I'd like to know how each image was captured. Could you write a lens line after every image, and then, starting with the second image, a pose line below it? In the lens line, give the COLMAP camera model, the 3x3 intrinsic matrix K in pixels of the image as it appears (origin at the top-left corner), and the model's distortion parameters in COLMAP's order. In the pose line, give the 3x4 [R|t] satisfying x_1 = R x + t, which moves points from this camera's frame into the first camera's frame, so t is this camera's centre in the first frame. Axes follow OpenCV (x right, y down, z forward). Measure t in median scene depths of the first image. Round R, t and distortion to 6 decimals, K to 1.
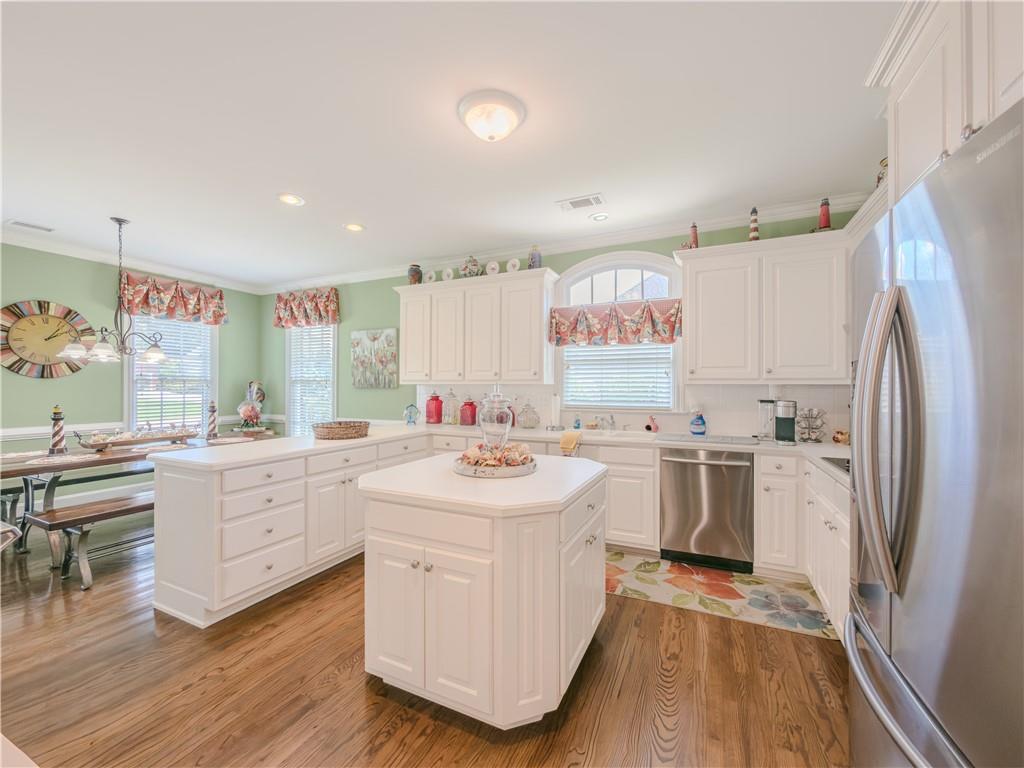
lens RADIAL K [[416.4, 0, 514.4], [0, 416.4, 385.4], [0, 0, 1]] dist [0.002027, 0.000456]
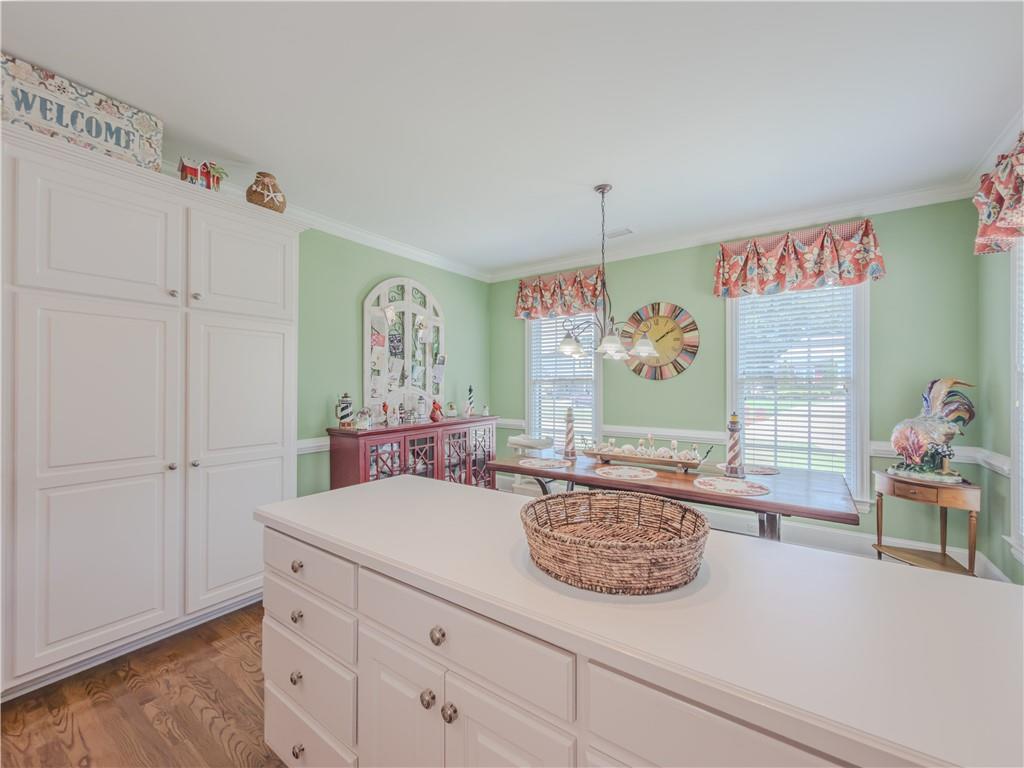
lens RADIAL K [[416.4, 0, 514.4], [0, 416.4, 385.4], [0, 0, 1]] dist [0.002027, 0.000456]
pose [[-0.164386, -0.004399, -0.986386, -0.085349], [0.001634, 0.999987, -0.004732, -0.000311], [0.986395, -0.002390, -0.164376, 0.818287]]
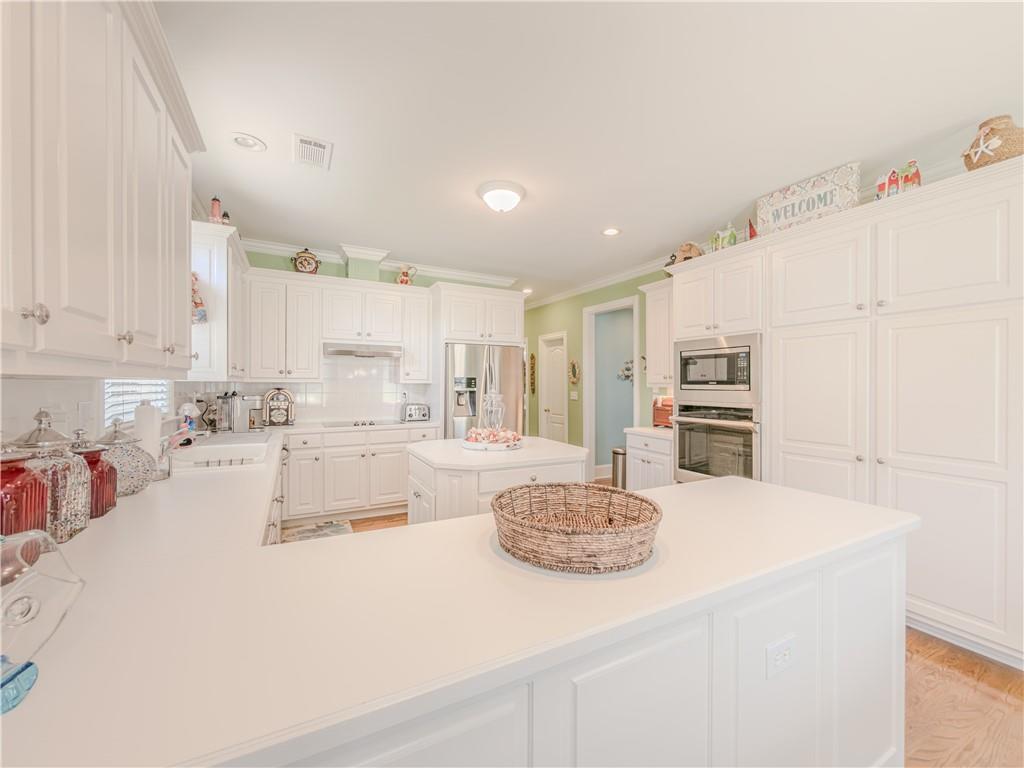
lens RADIAL K [[411.6, 0, 512.0], [0, 411.6, 384.0], [0, 0, 1]] dist [0.001769, 0.000199]
pose [[-0.801694, -0.007013, 0.597694, -0.470014], [-0.009375, 0.999956, -0.000842, -0.002854], [-0.597662, -0.006278, -0.801724, 1.073321]]
